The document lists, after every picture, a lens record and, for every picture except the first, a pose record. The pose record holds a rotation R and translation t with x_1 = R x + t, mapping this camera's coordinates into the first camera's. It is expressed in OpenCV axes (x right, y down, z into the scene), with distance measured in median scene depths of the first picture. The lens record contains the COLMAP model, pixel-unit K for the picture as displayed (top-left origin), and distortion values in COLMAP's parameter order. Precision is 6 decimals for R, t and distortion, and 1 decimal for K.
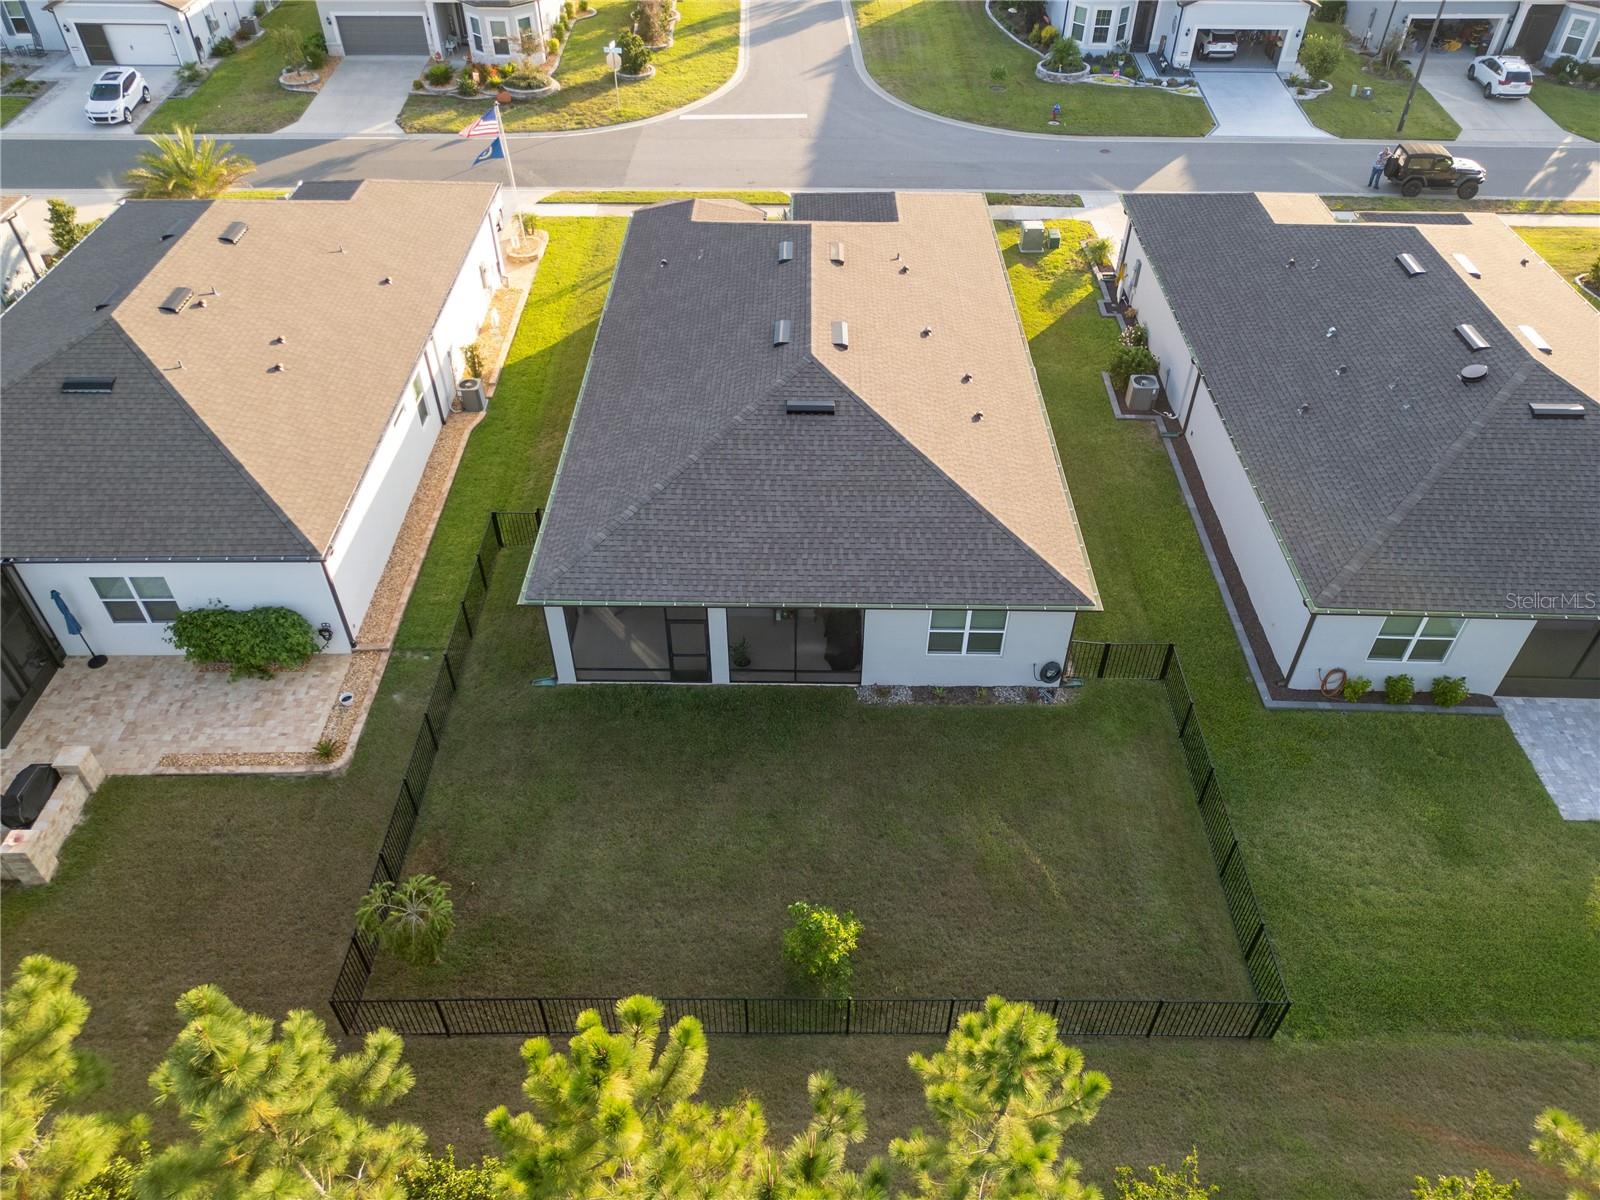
lens RADIAL K [[1127.9, 0, 803.6], [0, 1127.9, 600.2], [0, 0, 1]] dist [0.056955, -0.044322]
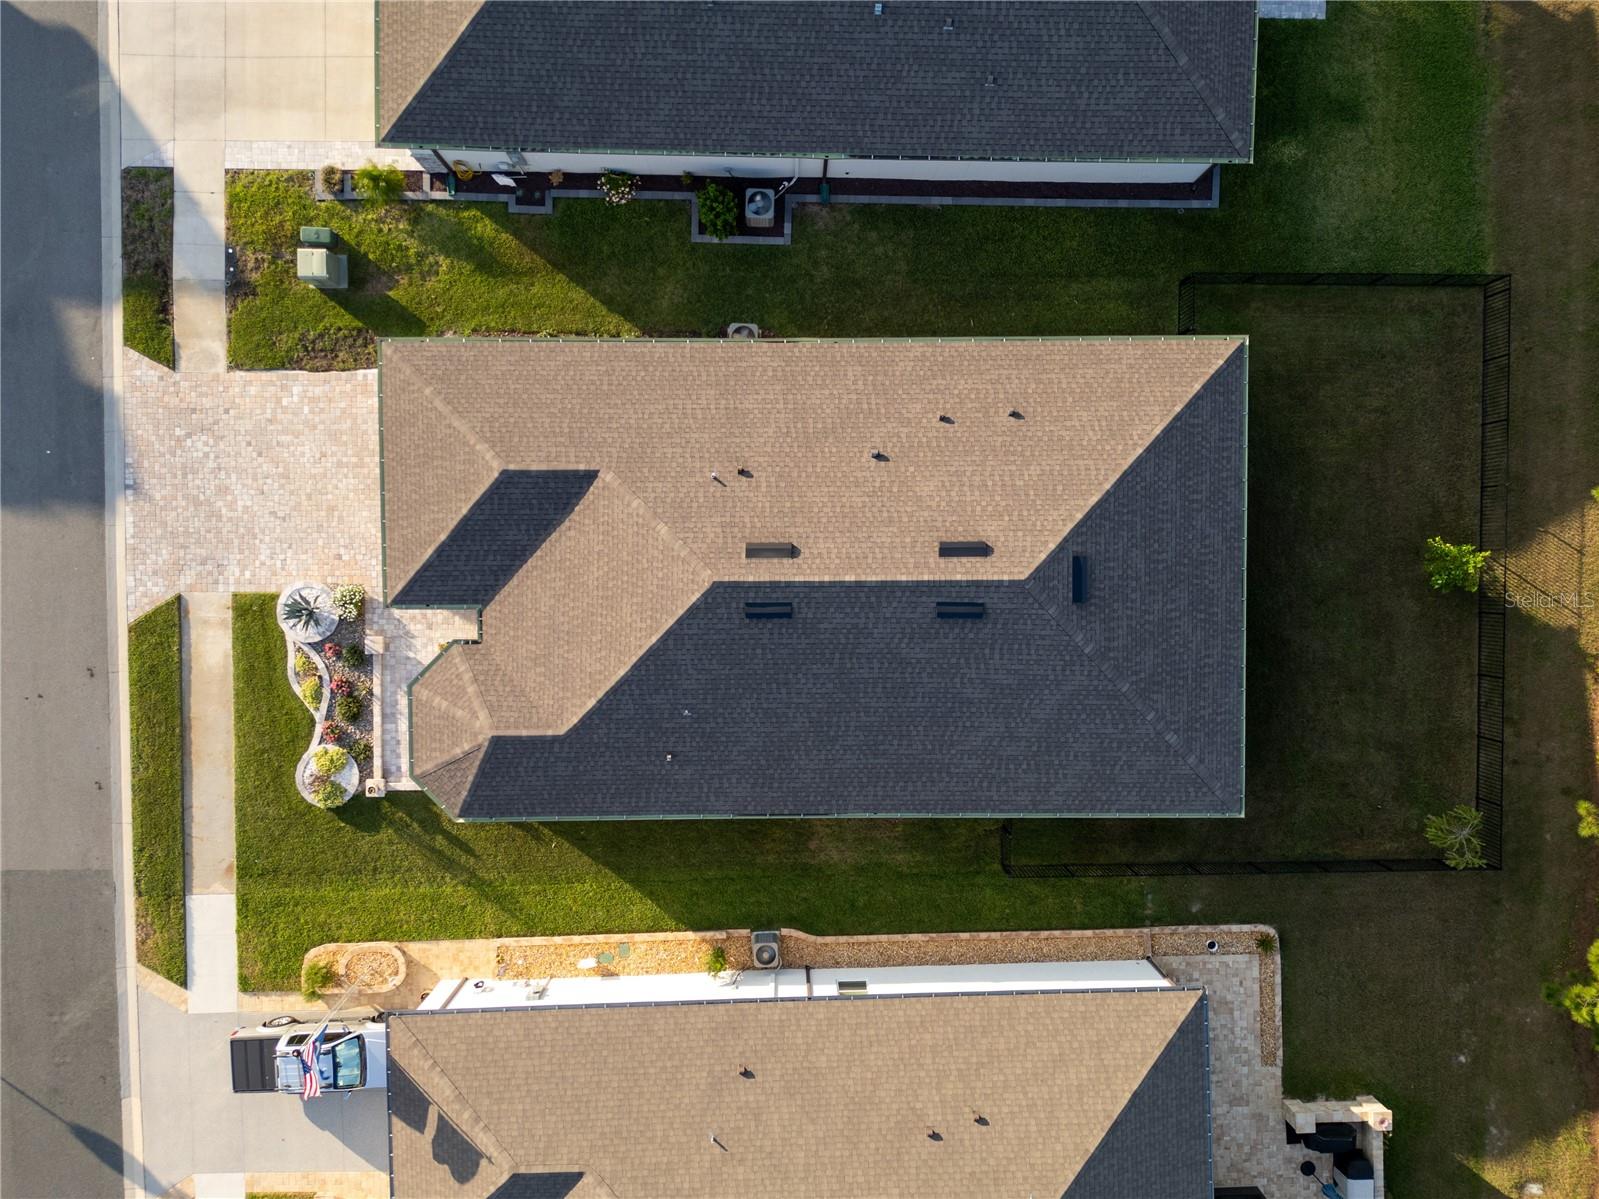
lens RADIAL K [[1127.2, 0, 806.4], [0, 1127.2, 594.4], [0, 0, 1]] dist [0.056955, -0.044322]
pose [[-0.009991, -0.999595, -0.026630, 0.011934], [0.653012, -0.026691, 0.756877, -0.602565], [-0.757281, -0.009827, 0.653015, 0.275038]]
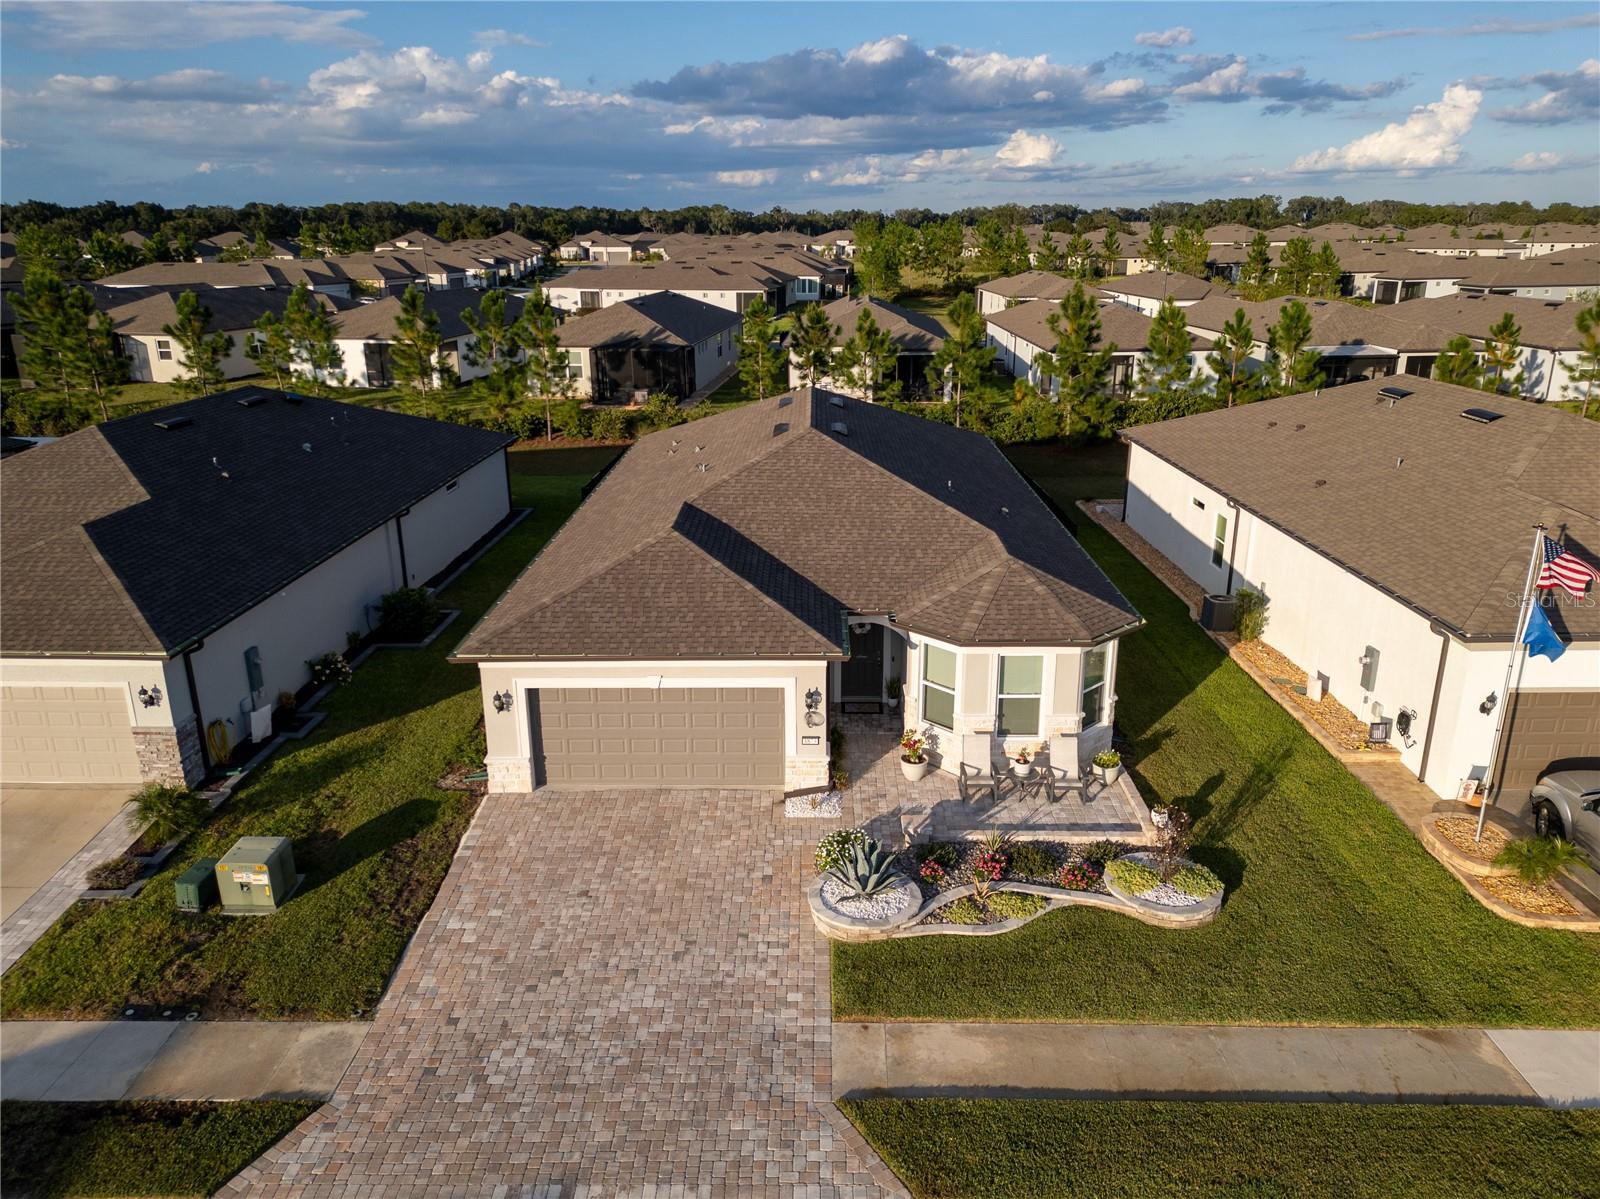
lens RADIAL K [[1127.9, 0, 791.4], [0, 1127.9, 600.2], [0, 0, 1]] dist [0.056955, -0.044322]
pose [[-0.999904, -0.002304, 0.013667, 0.005995], [0.010615, 0.506776, 0.862013, -0.648593], [-0.008912, 0.862075, -0.506703, 1.017015]]
